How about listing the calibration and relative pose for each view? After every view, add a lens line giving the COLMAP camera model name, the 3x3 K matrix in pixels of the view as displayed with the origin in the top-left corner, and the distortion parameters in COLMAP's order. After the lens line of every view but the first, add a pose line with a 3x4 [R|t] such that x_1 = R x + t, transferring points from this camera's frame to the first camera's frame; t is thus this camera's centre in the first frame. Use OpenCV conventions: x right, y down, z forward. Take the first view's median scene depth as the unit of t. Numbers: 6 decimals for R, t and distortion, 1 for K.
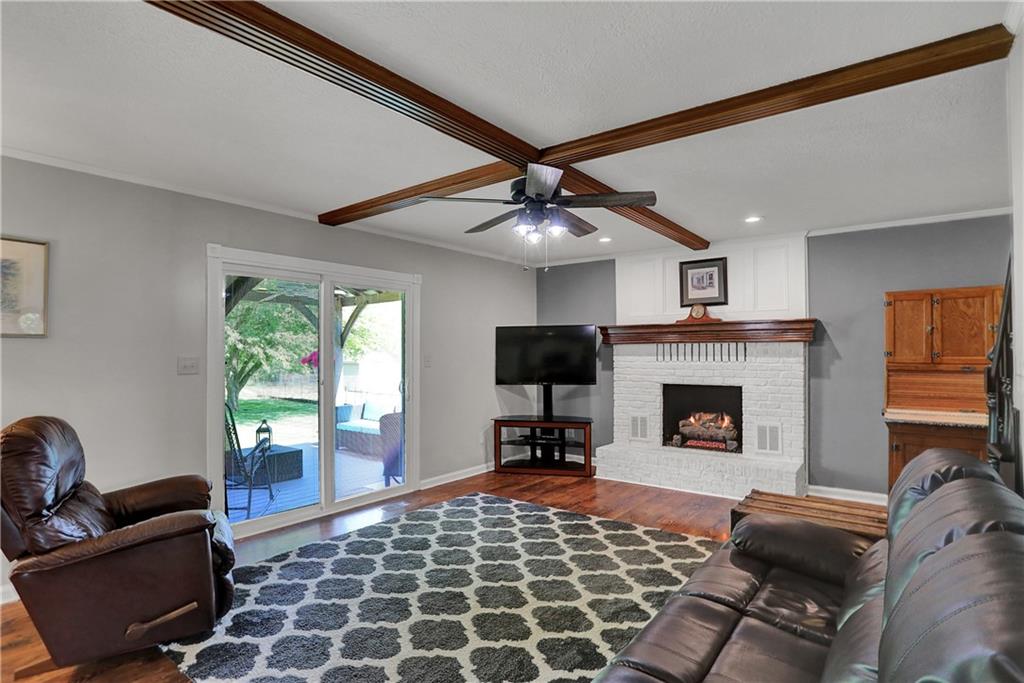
lens RADIAL K [[521.3, 0, 517.8], [0, 521.3, 347.9], [0, 0, 1]] dist [-0.043684, 0.000448]
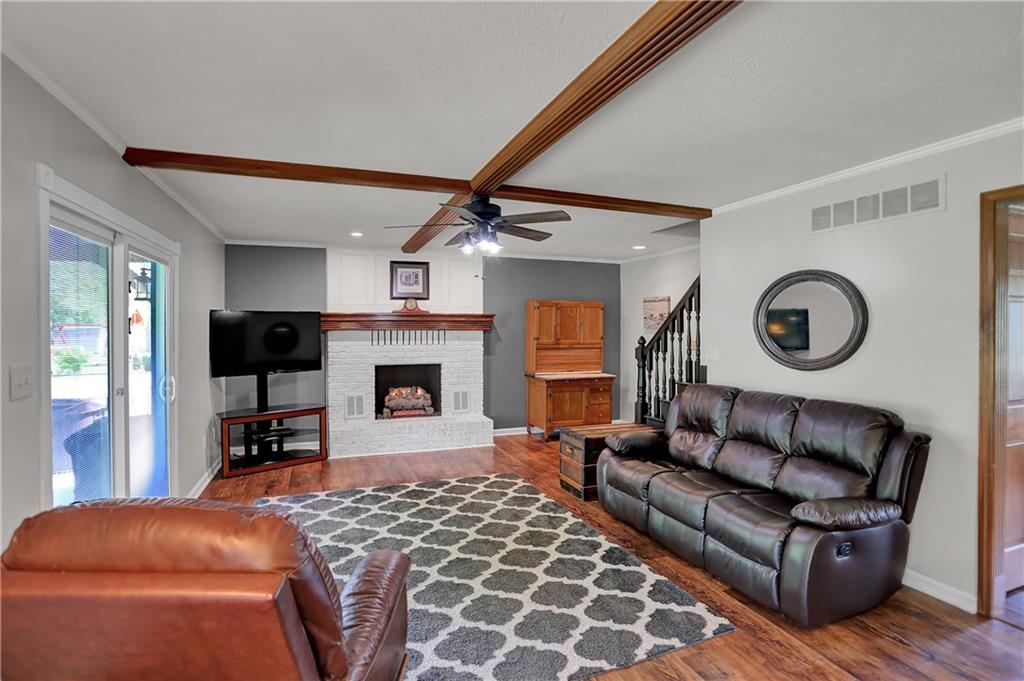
lens RADIAL K [[501.4, 0, 511.4], [0, 501.4, 334.1], [0, 0, 1]] dist [-0.053332, 0.014060]
pose [[0.523099, -0.004172, 0.852261, -0.578720], [-0.009497, 0.999897, 0.010724, -0.016441], [-0.852219, -0.013703, 0.523006, 0.202262]]
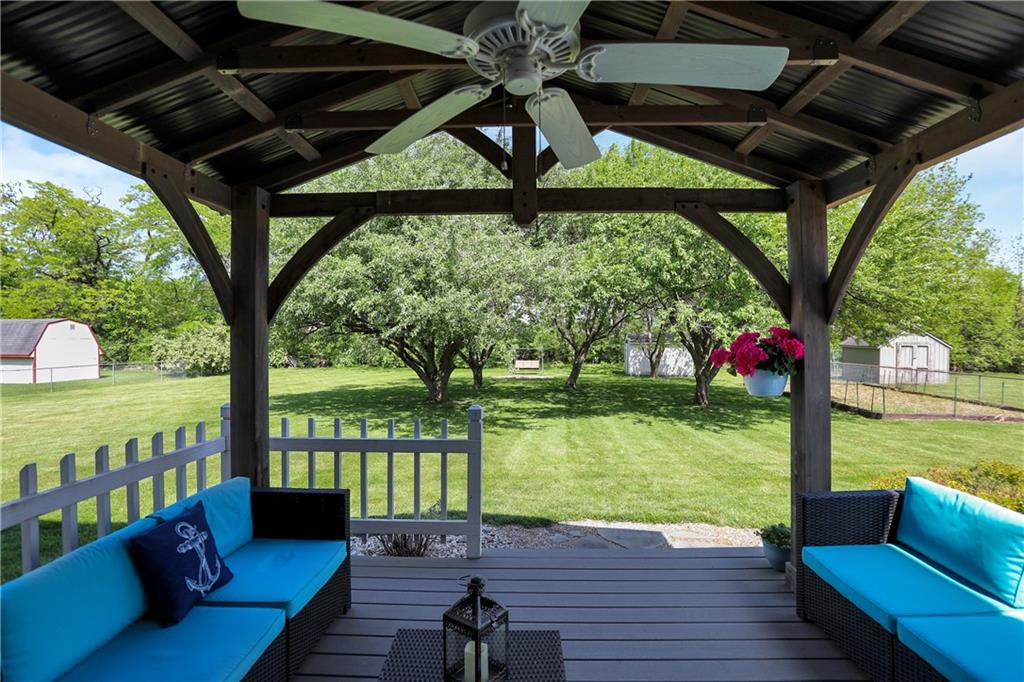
lens RADIAL K [[501.4, 0, 511.4], [0, 501.4, 334.6], [0, 0, 1]] dist [-0.053332, 0.014060]
pose [[0.587808, 0.001618, -0.808999, -0.332446], [0.008810, 0.999926, 0.008401, -0.000827], [0.808952, -0.012065, 0.587750, 1.070969]]
